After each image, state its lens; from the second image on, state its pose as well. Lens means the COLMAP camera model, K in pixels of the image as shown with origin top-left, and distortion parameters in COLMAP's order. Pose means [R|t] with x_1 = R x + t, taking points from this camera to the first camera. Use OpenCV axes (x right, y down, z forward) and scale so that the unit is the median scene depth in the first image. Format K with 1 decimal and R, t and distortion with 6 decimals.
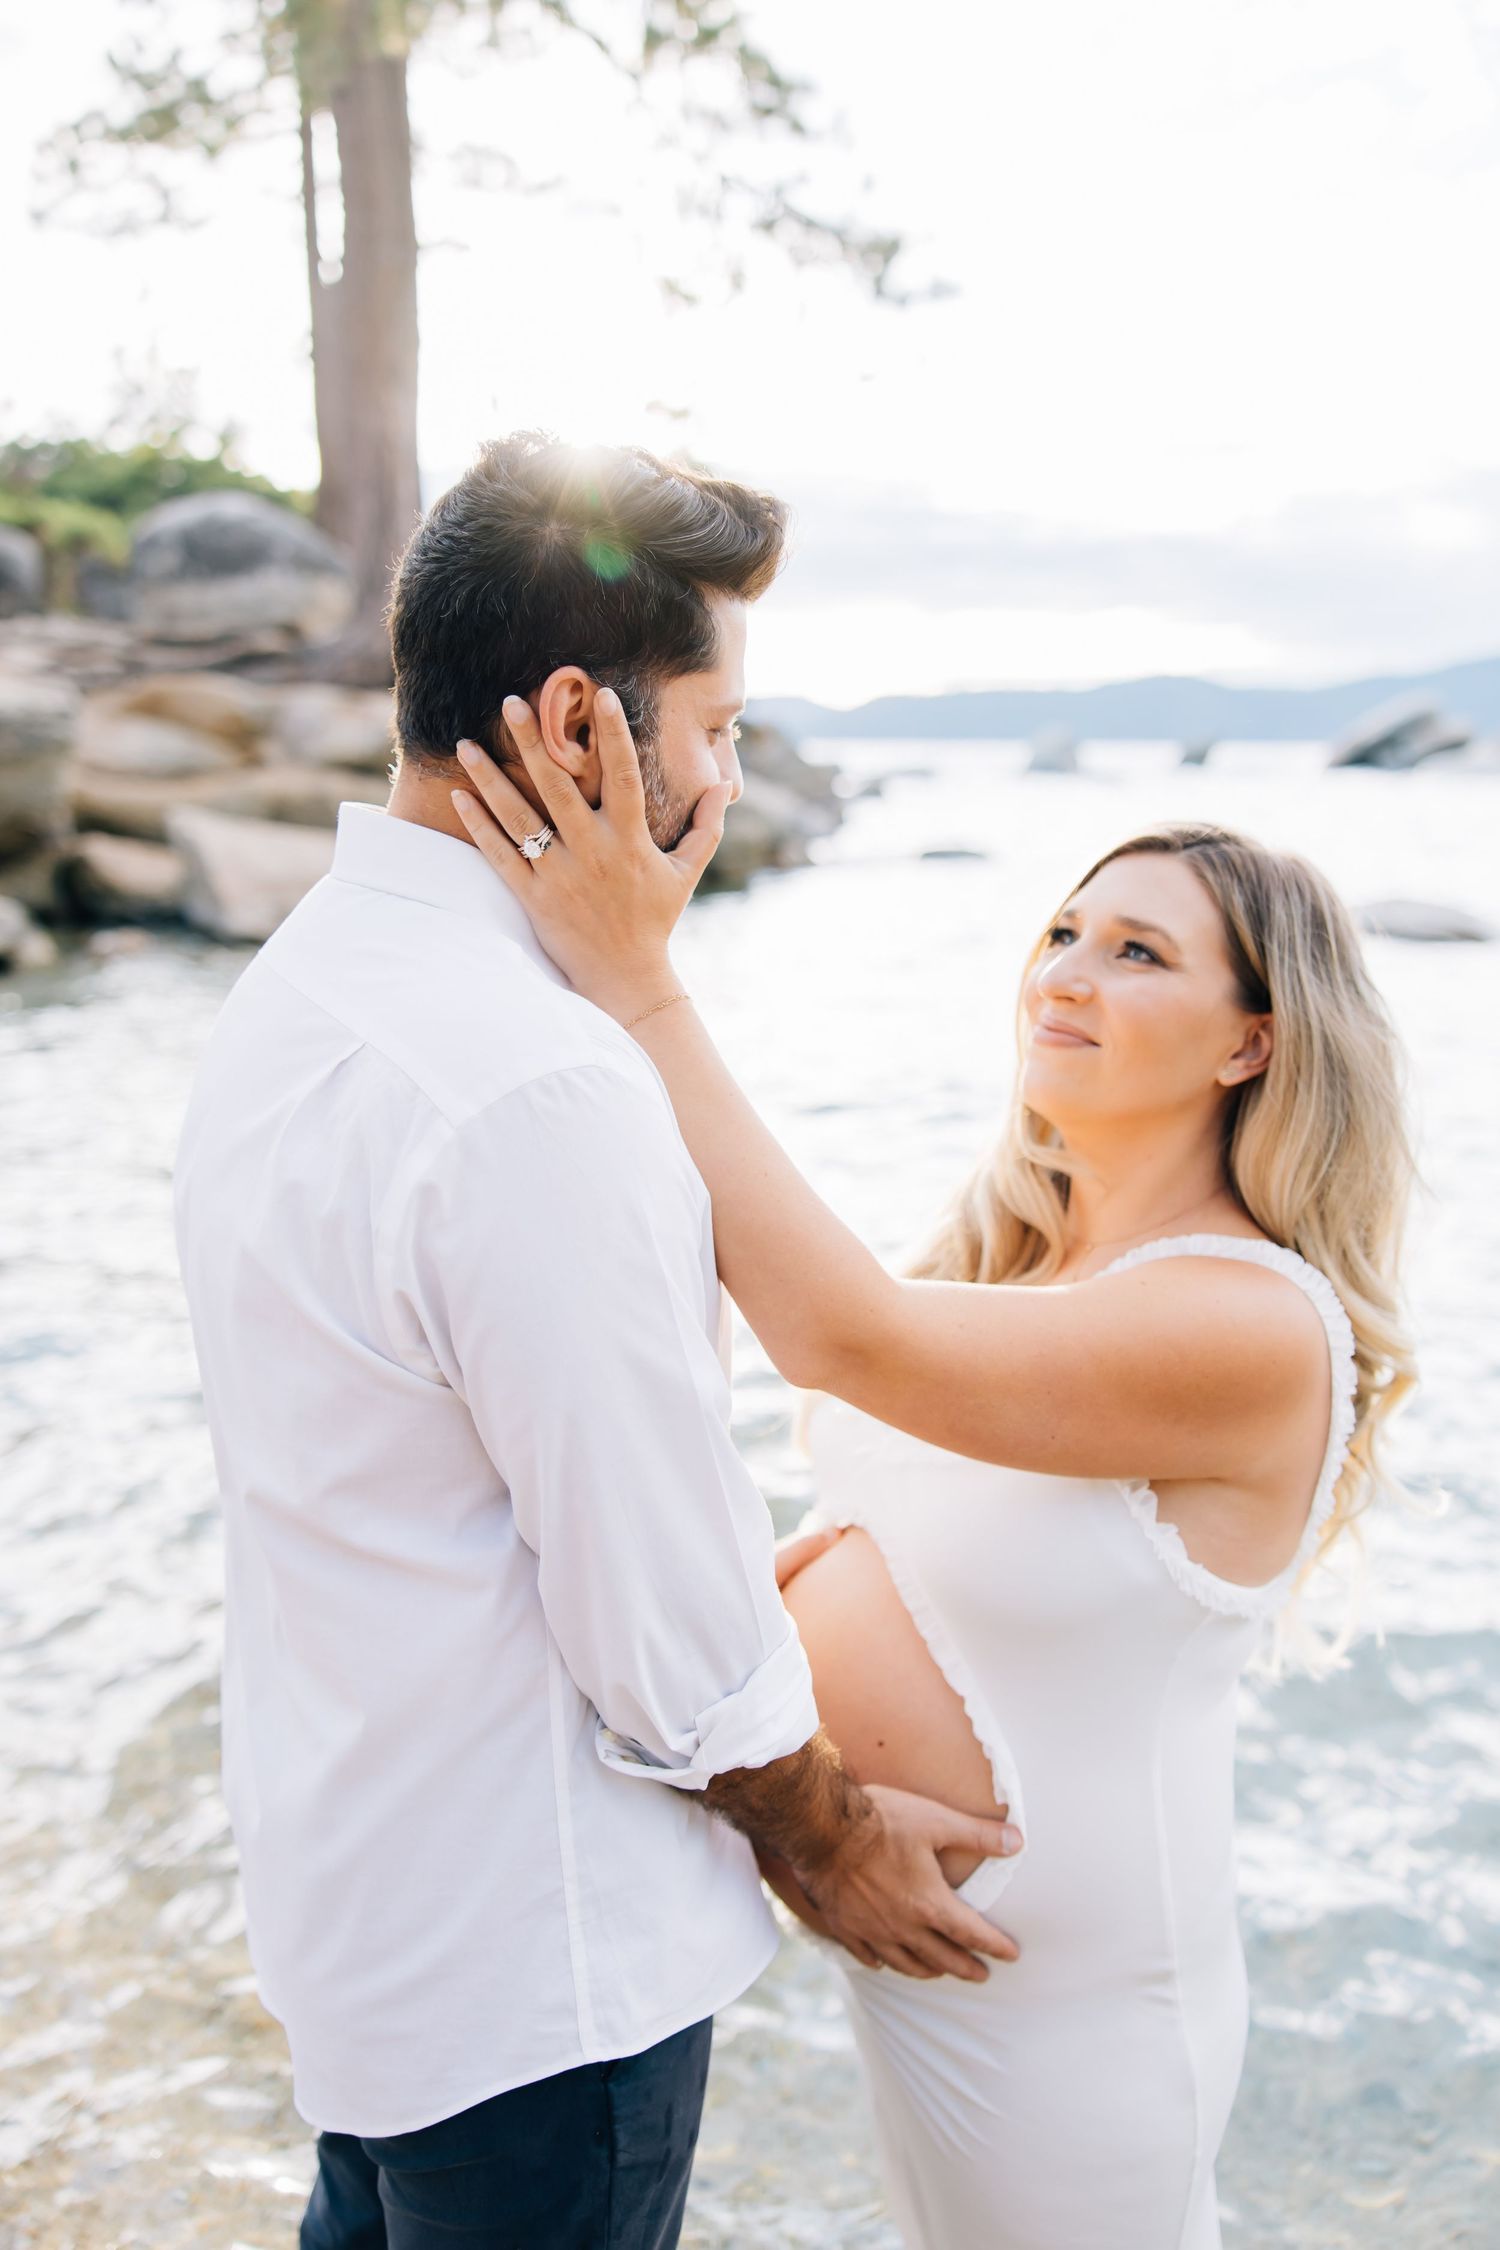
lens RADIAL K [[1750.1, 0, 731.5], [0, 1750.1, 1120.3], [0, 0, 1]] dist [-0.004819, -0.007139]
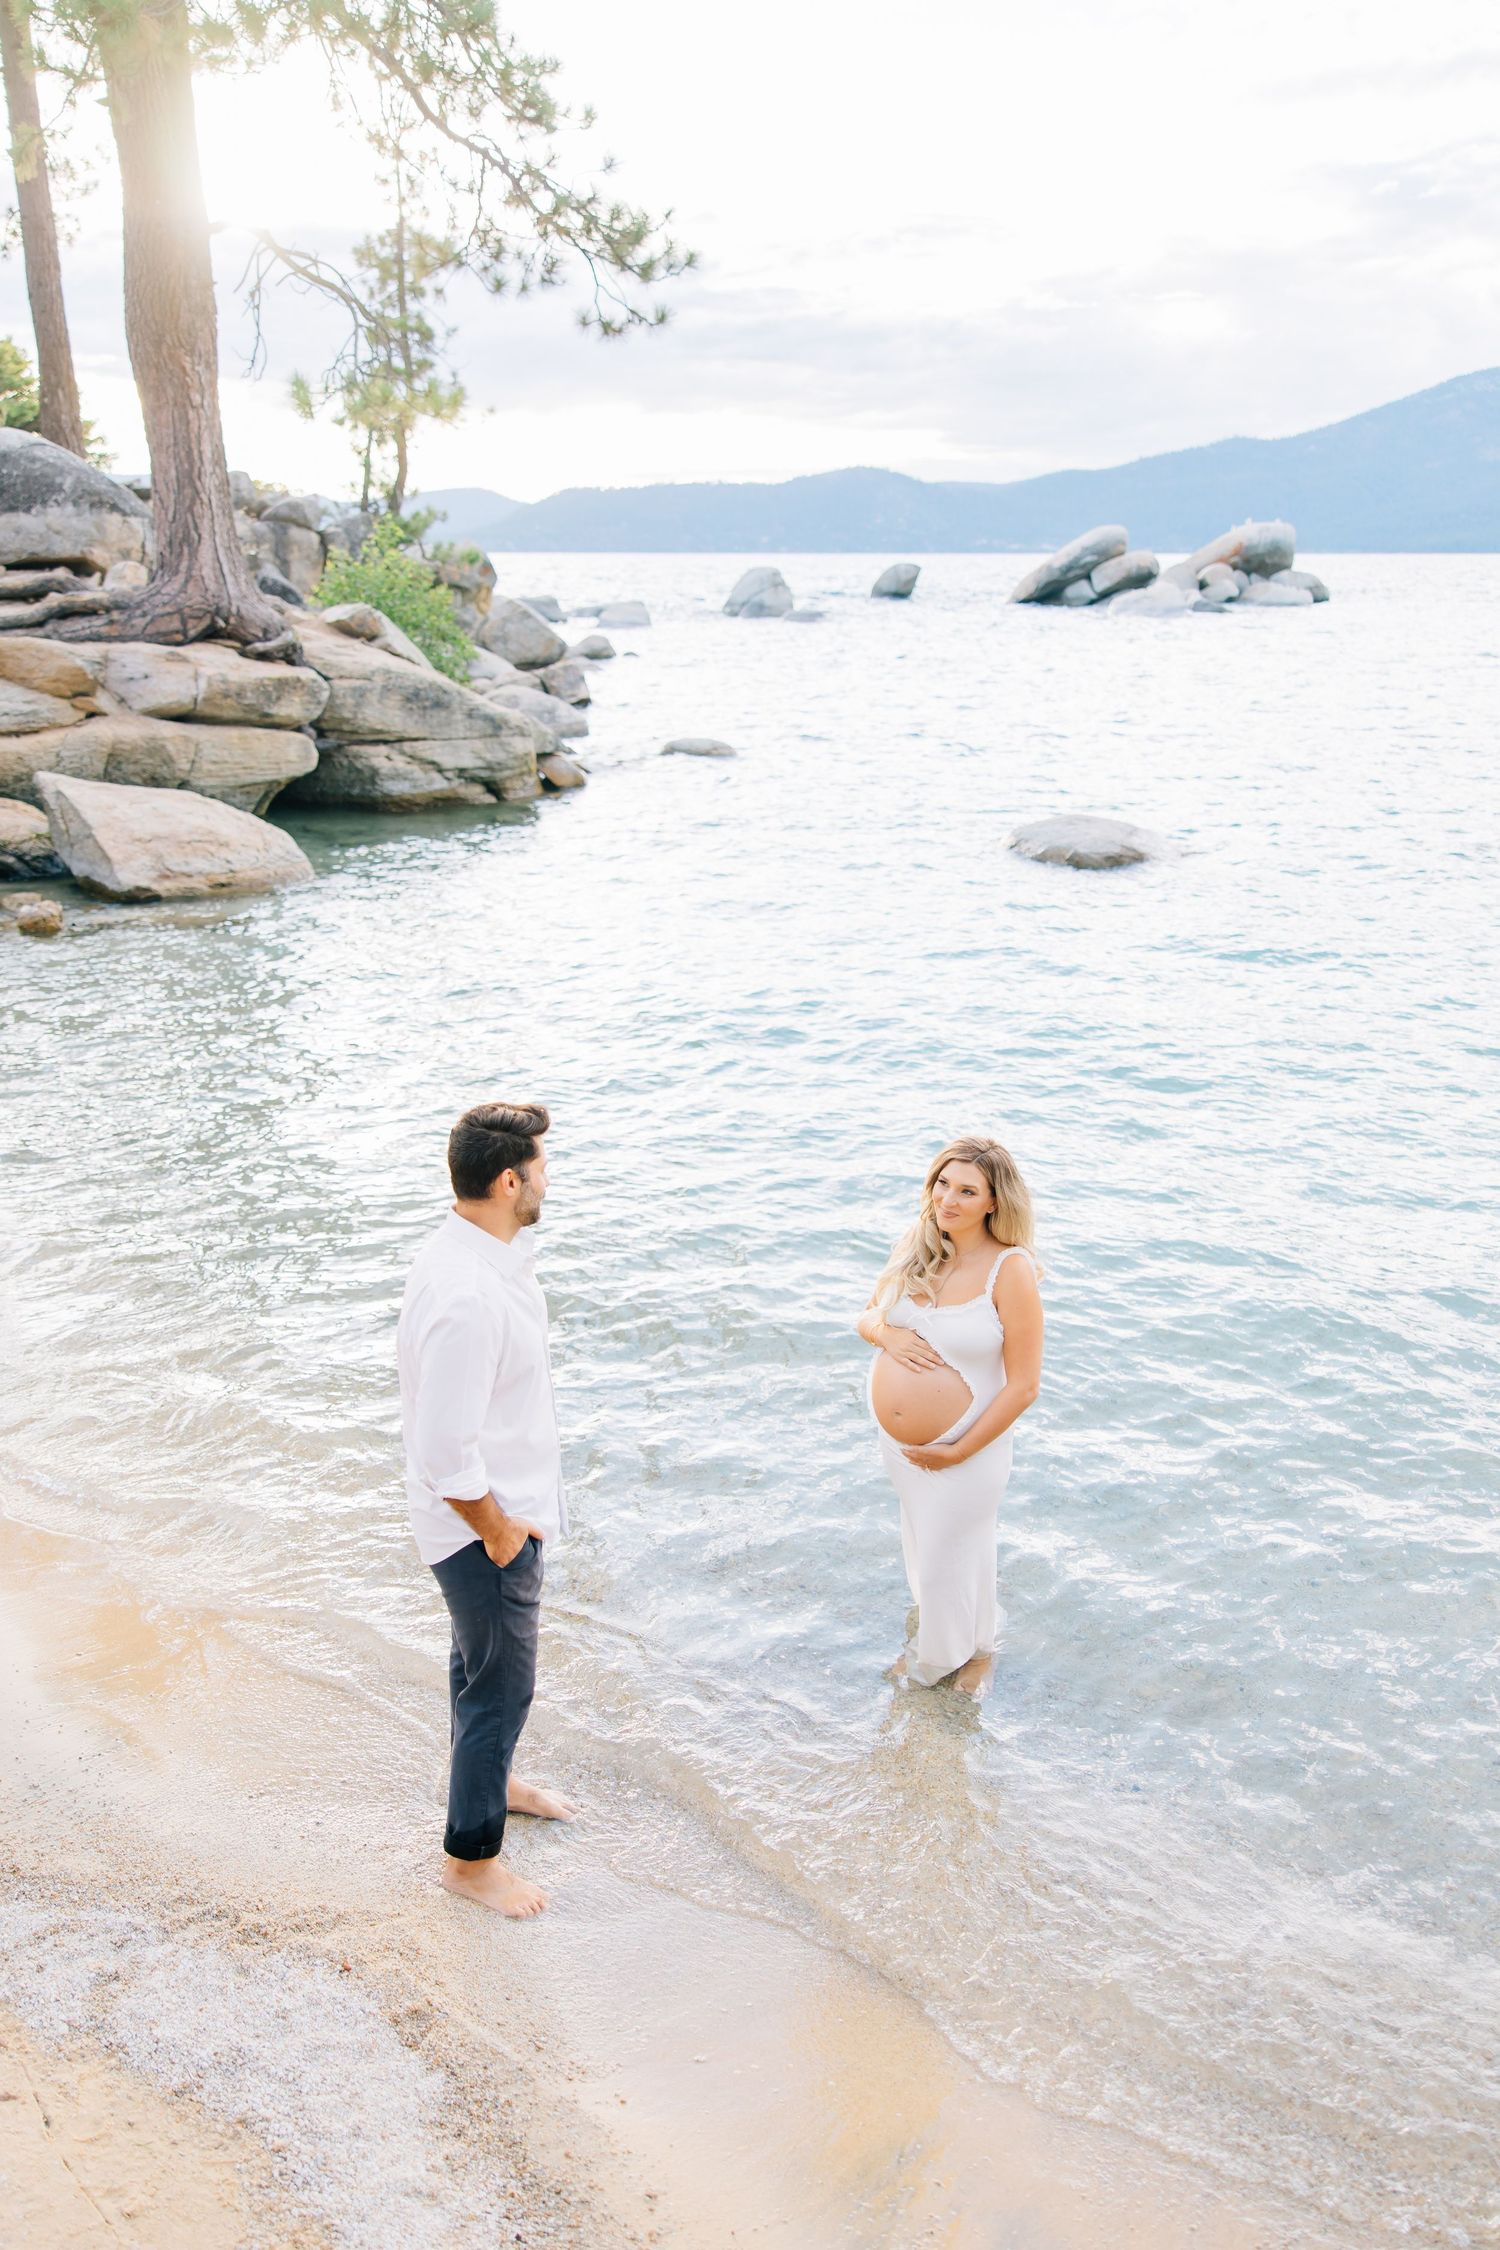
lens RADIAL K [[1816.6, 0, 727.0], [0, 1816.6, 1127.5], [0, 0, 1]] dist [0.007505, 0.004982]
pose [[0.985715, -0.055526, 0.159008, -0.062714], [0.038642, 0.993467, 0.107376, -0.045282], [-0.163931, -0.099698, 0.981421, -0.198310]]
